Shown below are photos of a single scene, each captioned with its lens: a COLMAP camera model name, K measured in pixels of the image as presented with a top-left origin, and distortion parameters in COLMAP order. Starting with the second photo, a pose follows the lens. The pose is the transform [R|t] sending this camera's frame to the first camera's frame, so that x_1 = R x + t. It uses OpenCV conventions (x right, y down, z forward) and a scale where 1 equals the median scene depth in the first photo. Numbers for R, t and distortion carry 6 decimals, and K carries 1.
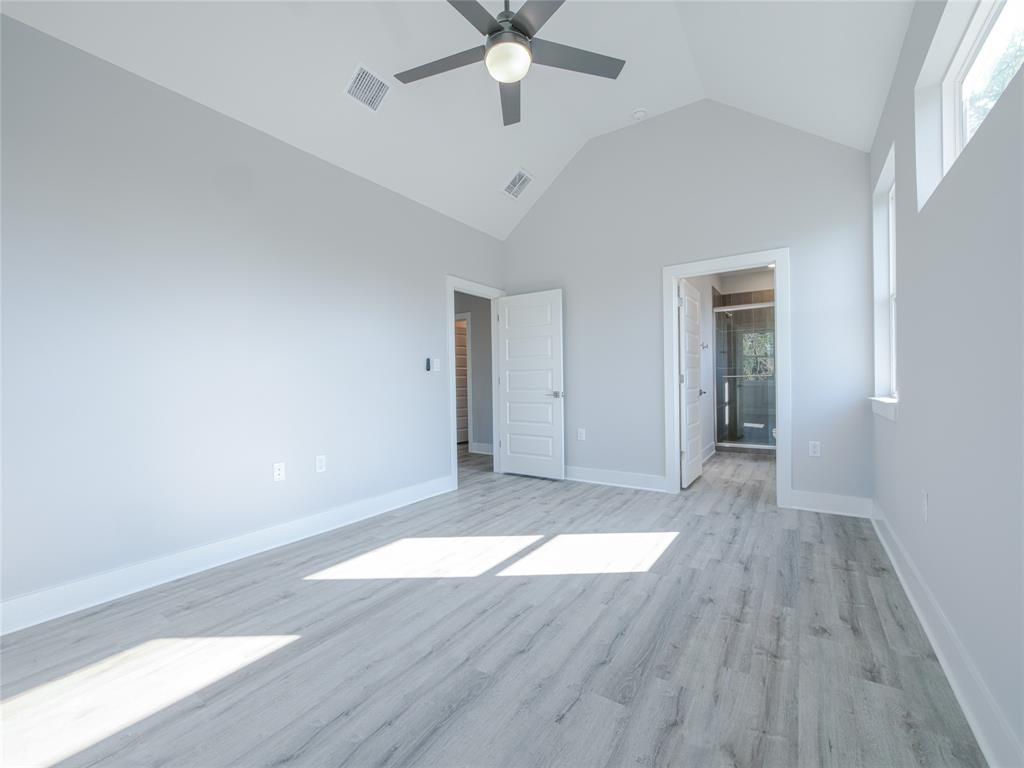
lens RADIAL K [[430.4, 0, 512.0], [0, 430.4, 384.0], [0, 0, 1]] dist [-0.004902, 0.000120]
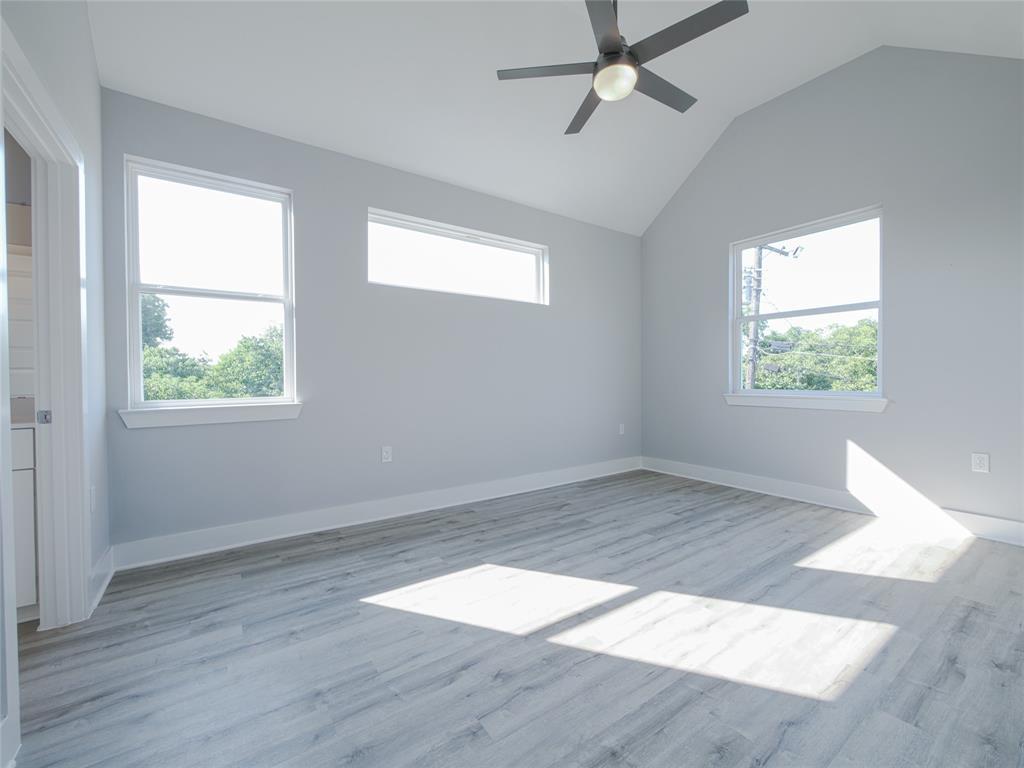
lens RADIAL K [[430.4, 0, 512.0], [0, 430.4, 384.0], [0, 0, 1]] dist [-0.004902, 0.000120]
pose [[-0.933654, 0.019637, 0.357638, -0.133176], [0.024688, 0.999649, 0.009563, -0.008802], [-0.357325, 0.017758, -0.933811, 2.046784]]
